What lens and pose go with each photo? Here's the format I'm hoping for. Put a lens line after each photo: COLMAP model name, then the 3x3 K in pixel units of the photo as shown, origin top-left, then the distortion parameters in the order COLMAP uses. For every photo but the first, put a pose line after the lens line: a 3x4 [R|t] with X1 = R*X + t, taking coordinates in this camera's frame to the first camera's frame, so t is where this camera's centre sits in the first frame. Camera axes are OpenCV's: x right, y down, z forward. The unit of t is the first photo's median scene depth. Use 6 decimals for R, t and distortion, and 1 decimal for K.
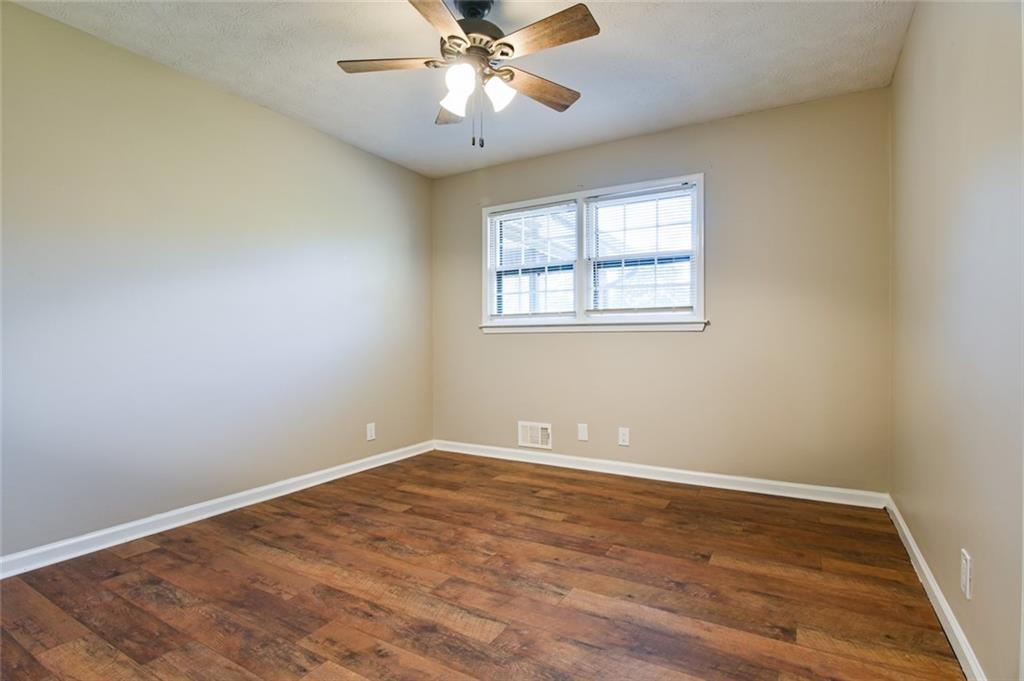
lens RADIAL K [[502.0, 0, 517.2], [0, 502.0, 339.5], [0, 0, 1]] dist [-0.022381, 0.000692]
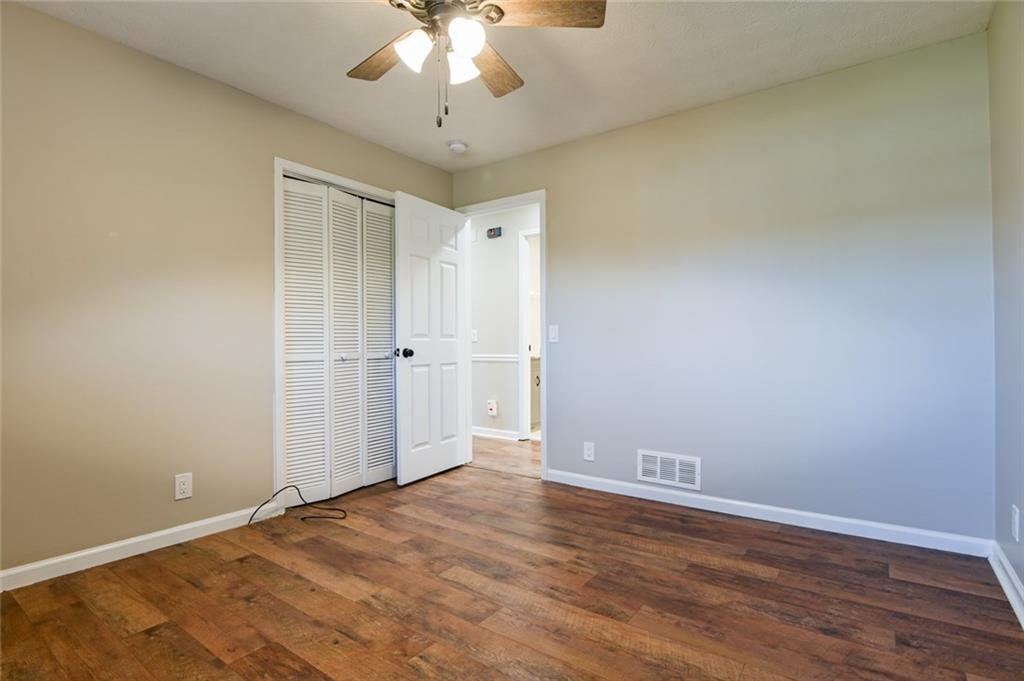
lens RADIAL K [[502.0, 0, 509.6], [0, 502.0, 345.3], [0, 0, 1]] dist [-0.022381, 0.000692]
pose [[-0.993499, 0.009456, 0.113451, -0.304557], [0.009591, 0.999954, 0.000646, -0.000127], [-0.113439, 0.001730, -0.993543, 1.953237]]
